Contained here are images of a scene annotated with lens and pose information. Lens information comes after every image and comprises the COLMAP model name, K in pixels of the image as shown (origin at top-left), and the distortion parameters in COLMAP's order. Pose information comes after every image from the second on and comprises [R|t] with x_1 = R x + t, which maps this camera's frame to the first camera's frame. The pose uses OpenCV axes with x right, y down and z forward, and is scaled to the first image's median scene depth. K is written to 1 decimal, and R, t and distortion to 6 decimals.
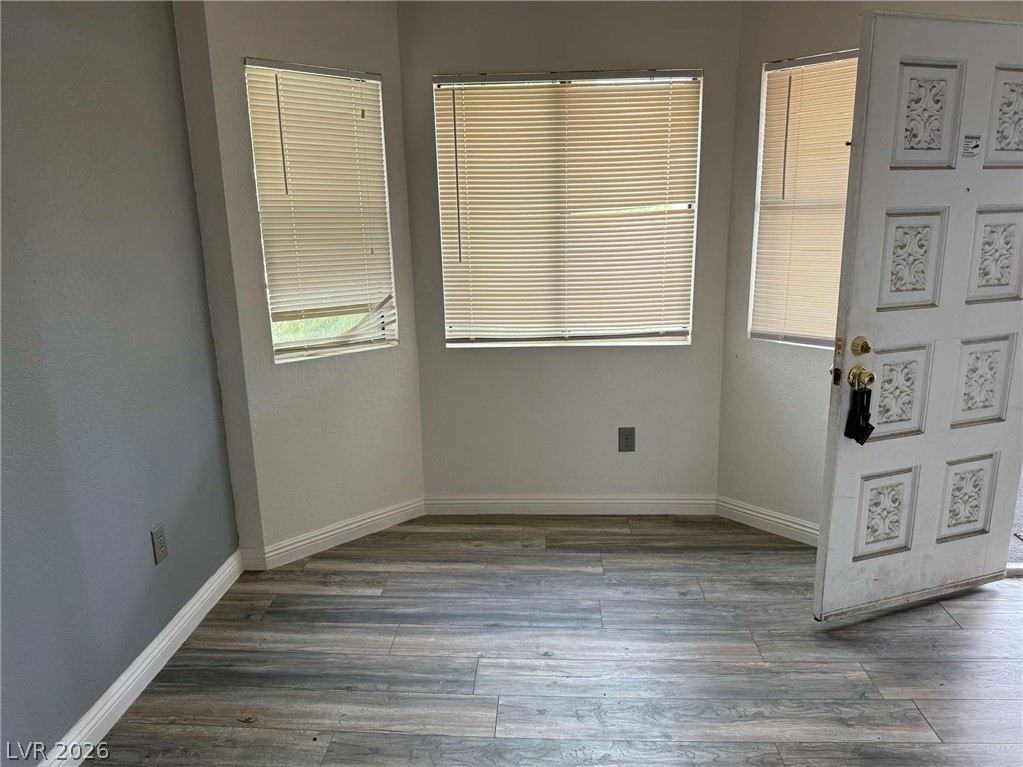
lens RADIAL K [[713.2, 0, 508.0], [0, 713.2, 413.4], [0, 0, 1]] dist [0.003968, -0.001198]
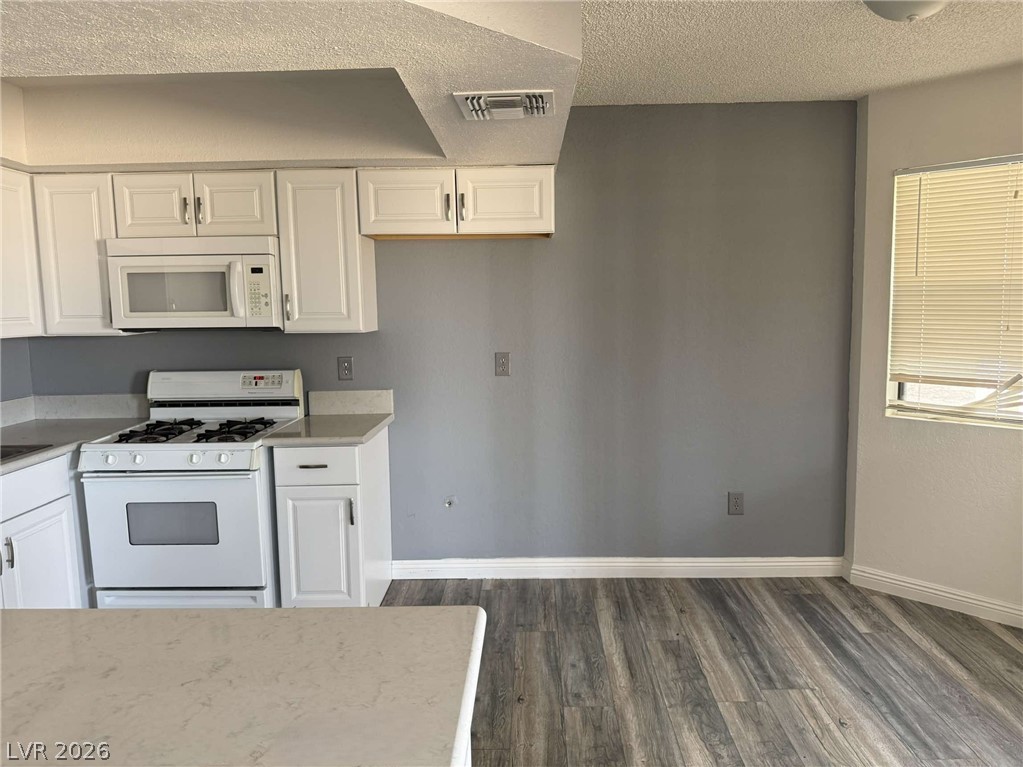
lens RADIAL K [[713.2, 0, 508.0], [0, 713.2, 413.4], [0, 0, 1]] dist [0.003968, -0.001198]
pose [[0.031914, 0.179686, -0.983206, 0.864307], [-0.259505, 0.951462, 0.165461, -0.112222], [0.965214, 0.249866, 0.076994, 0.323862]]
